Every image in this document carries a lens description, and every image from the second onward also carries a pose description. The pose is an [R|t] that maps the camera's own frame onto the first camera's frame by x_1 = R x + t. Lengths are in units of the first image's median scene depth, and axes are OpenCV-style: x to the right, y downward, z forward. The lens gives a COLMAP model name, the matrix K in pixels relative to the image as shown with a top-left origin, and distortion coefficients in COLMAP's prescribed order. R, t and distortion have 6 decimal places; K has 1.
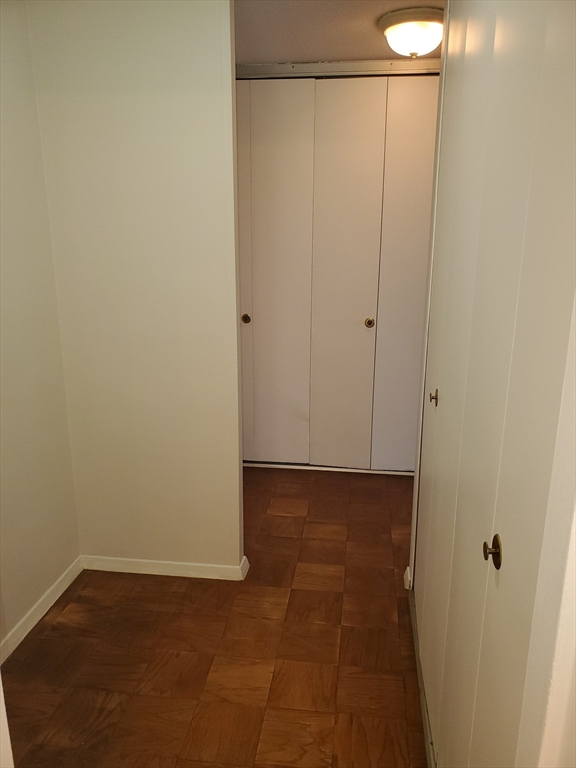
lens RADIAL K [[586.8, 0, 287.7], [0, 586.8, 383.8], [0, 0, 1]] dist [-0.026159, 0.004786]
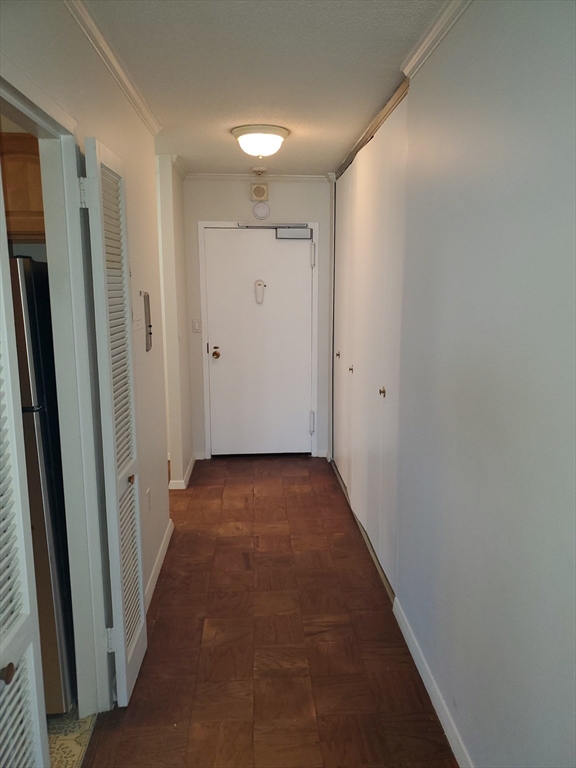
lens RADIAL K [[586.8, 0, 288.5], [0, 586.8, 385.1], [0, 0, 1]] dist [-0.026159, 0.004786]
pose [[0.192850, 0.155759, -0.968787, 1.329912], [-0.236642, 0.965561, 0.108134, -0.180886], [0.952266, 0.208402, 0.223067, 0.757232]]
